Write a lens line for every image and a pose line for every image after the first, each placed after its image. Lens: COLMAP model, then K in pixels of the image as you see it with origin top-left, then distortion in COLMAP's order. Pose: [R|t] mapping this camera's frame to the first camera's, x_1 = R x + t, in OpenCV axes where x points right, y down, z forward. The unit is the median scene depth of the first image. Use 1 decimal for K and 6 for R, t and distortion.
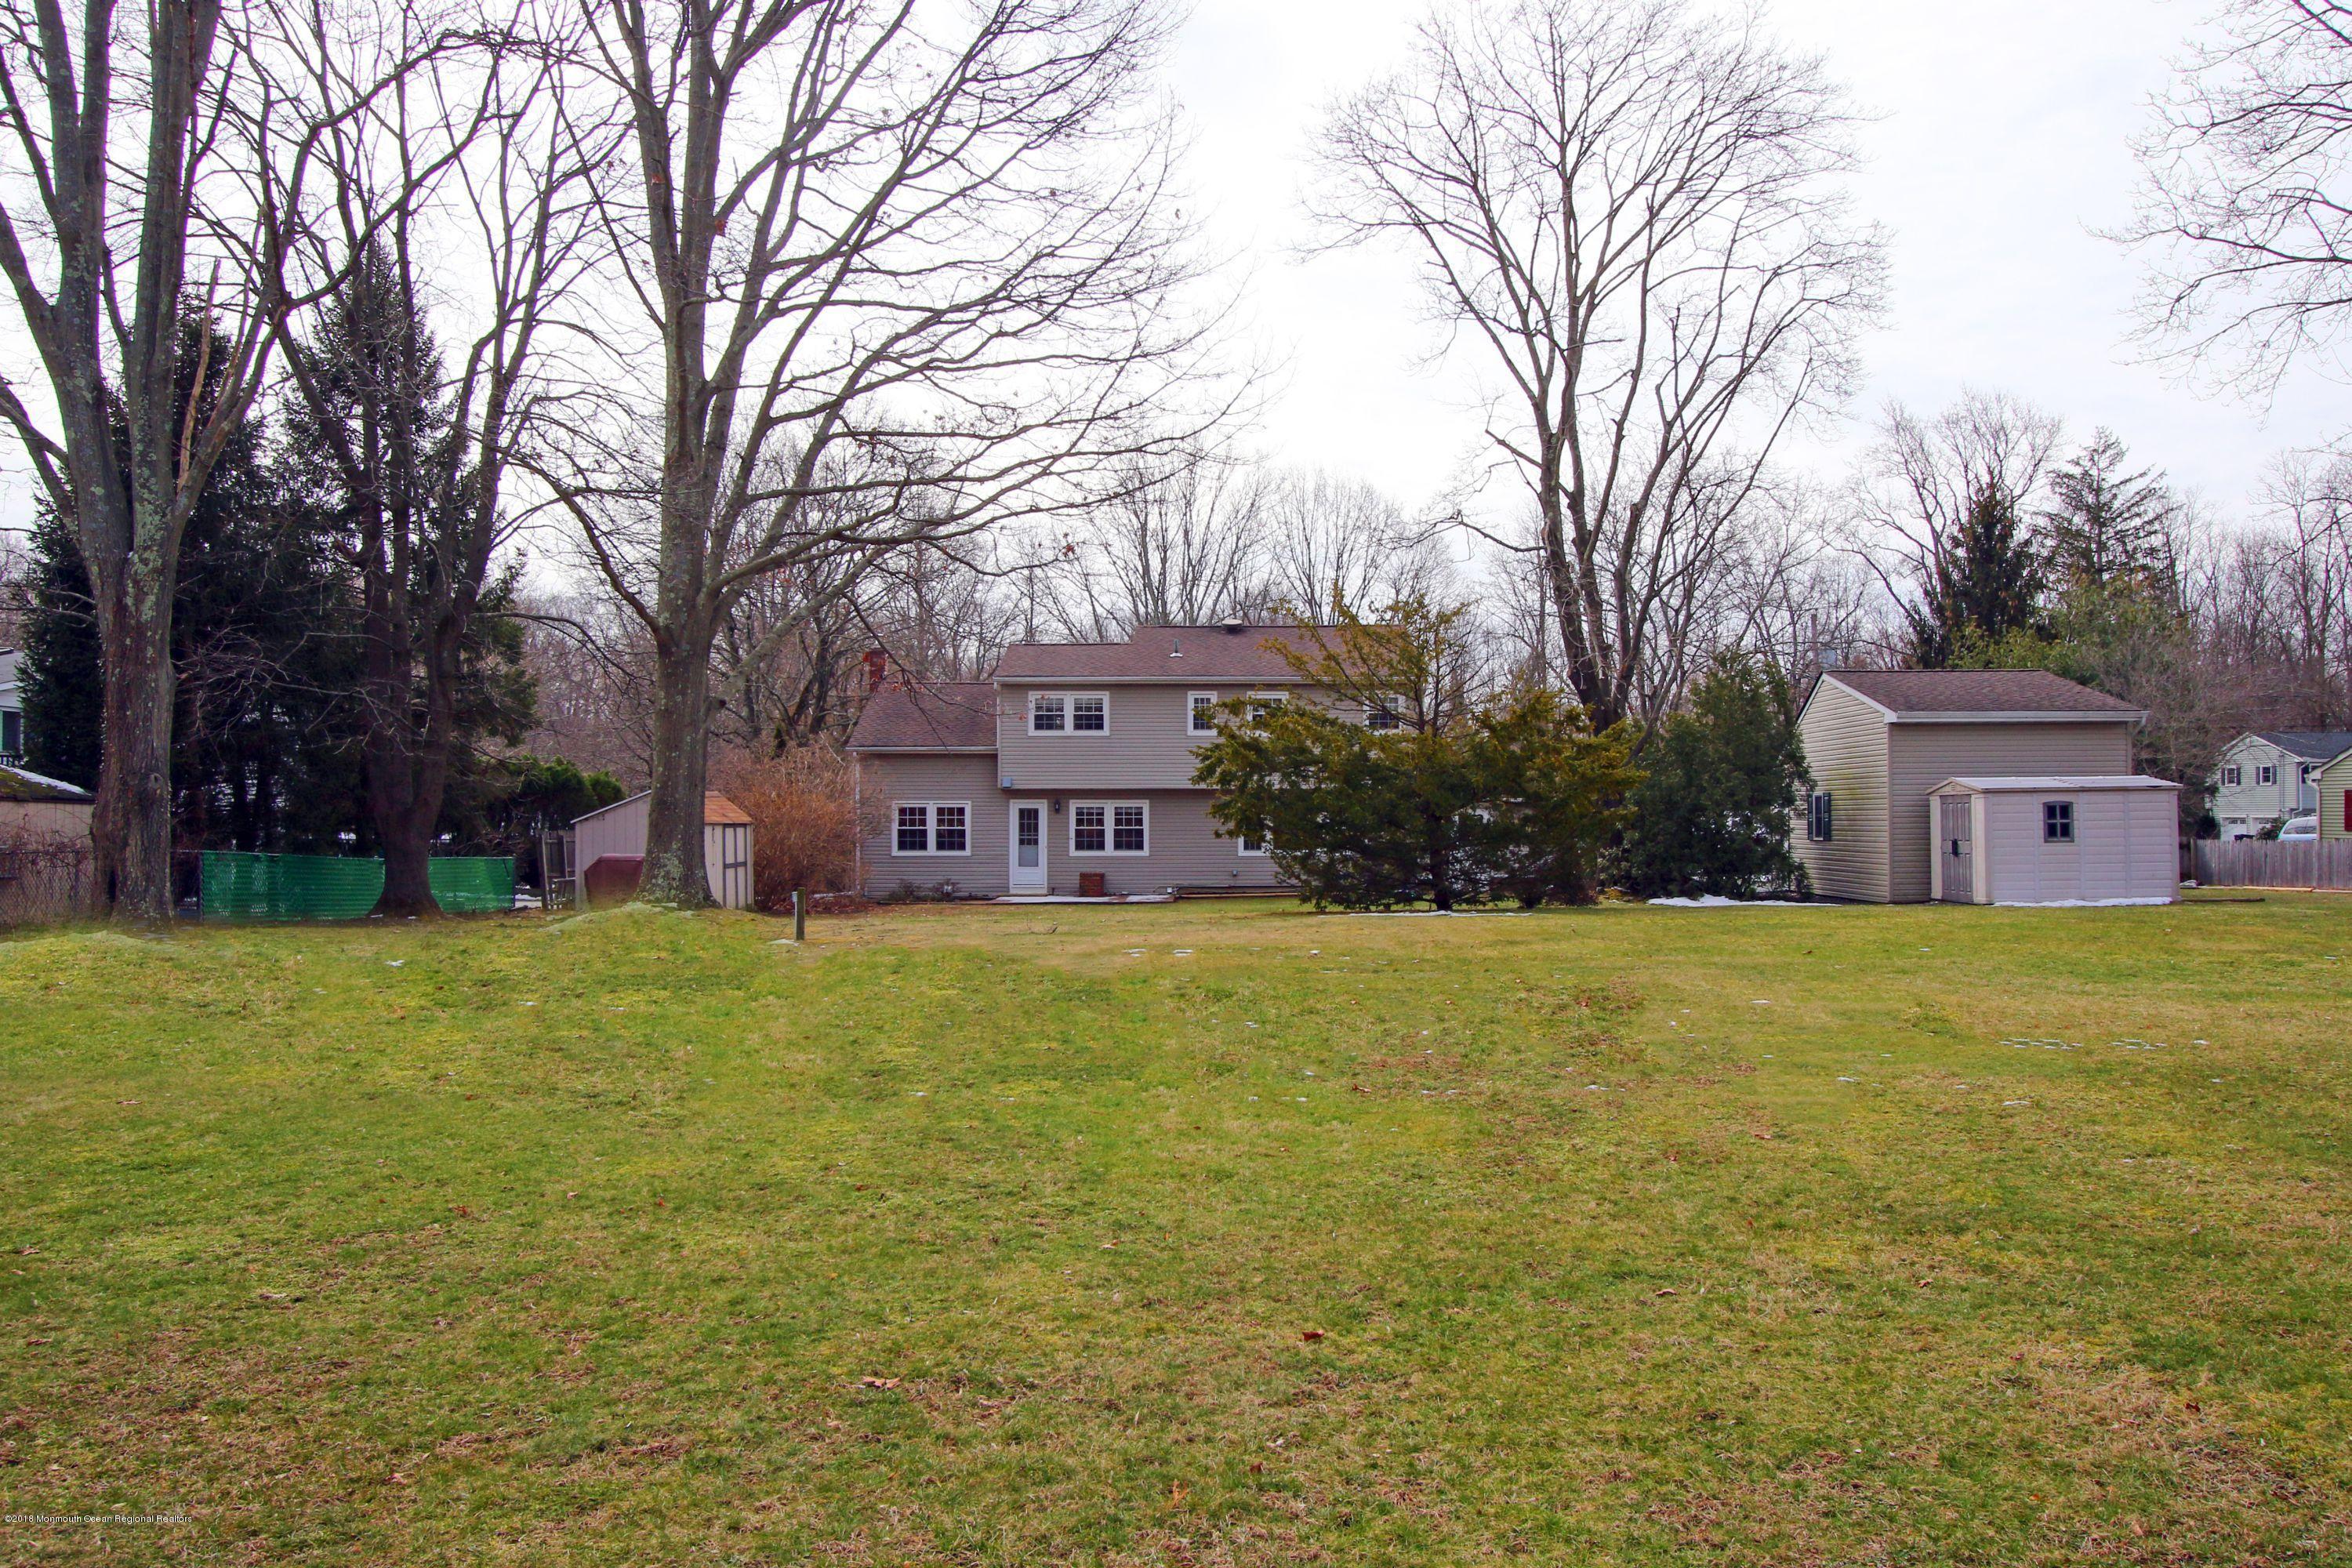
lens RADIAL K [[1631.9, 0, 1172.1], [0, 1631.9, 815.9], [0, 0, 1]] dist [-0.002344, -0.000288]
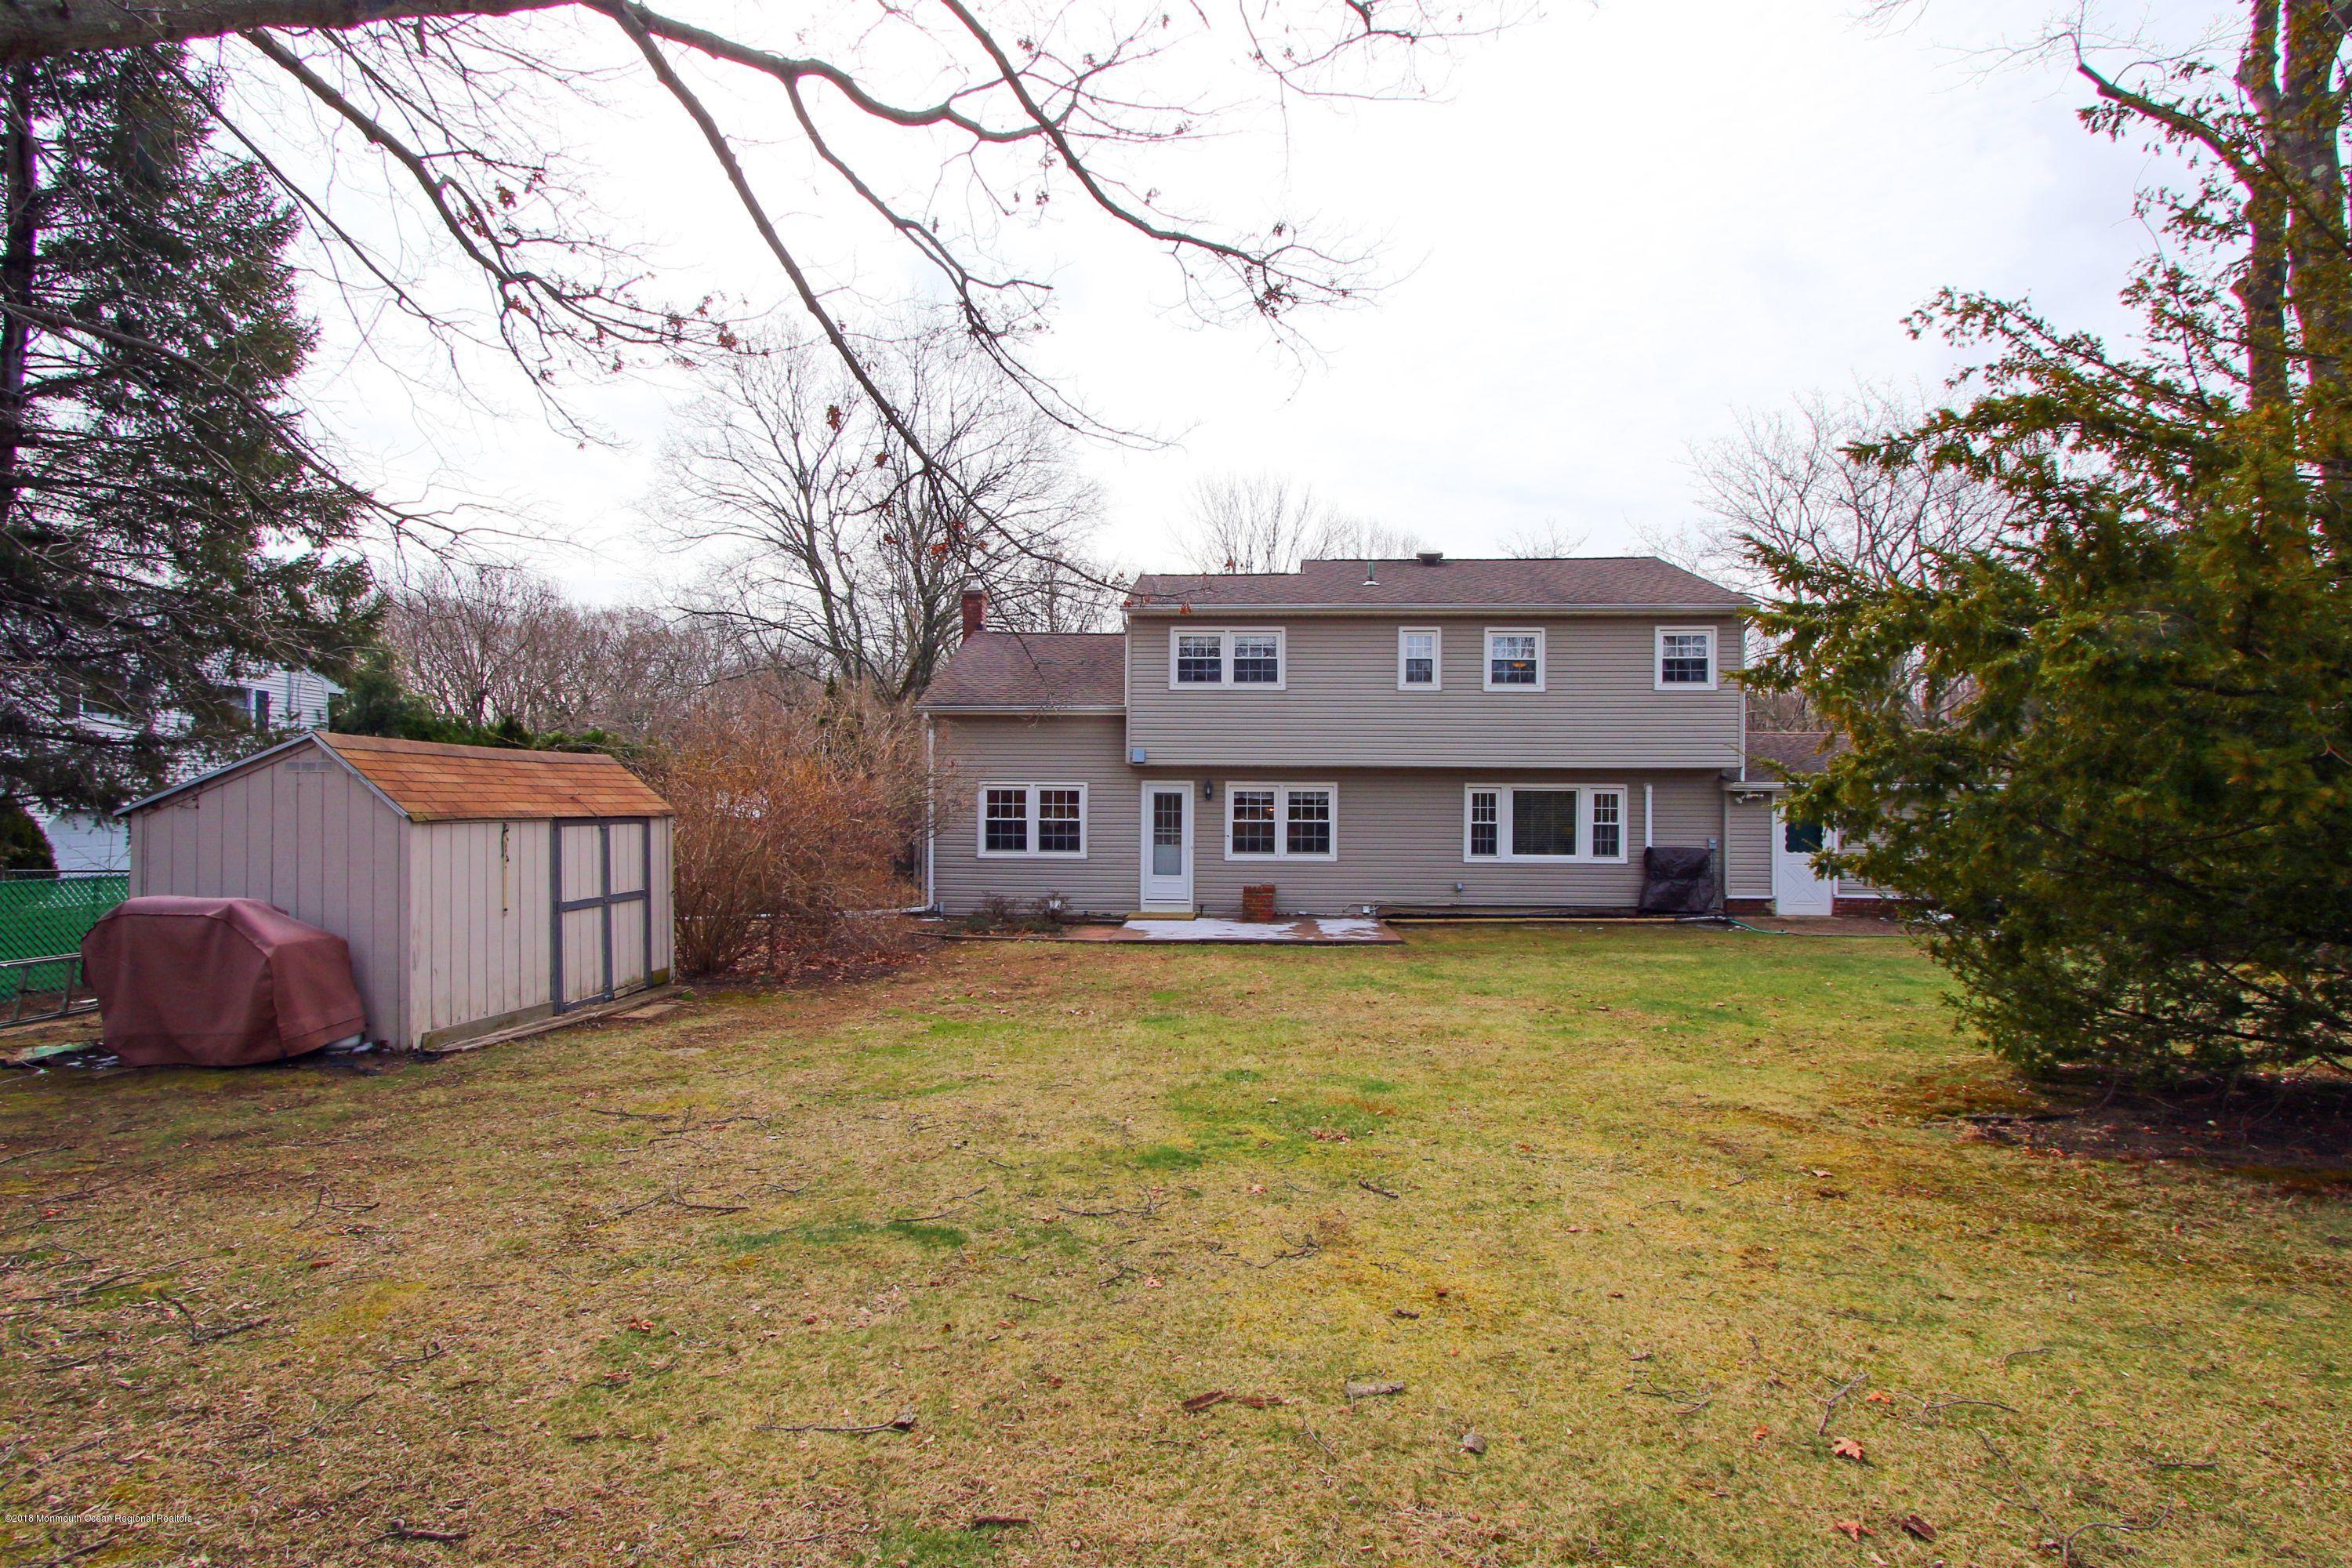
lens RADIAL K [[1068.3, 0, 1172.8], [0, 1068.3, 798.0], [0, 0, 1]] dist [0.004717, 0.000272]
pose [[0.999224, 0.007121, -0.038746, -0.067730], [-0.007344, 0.999957, -0.005594, 0.000198], [0.038705, 0.005874, 0.999233, 0.533308]]
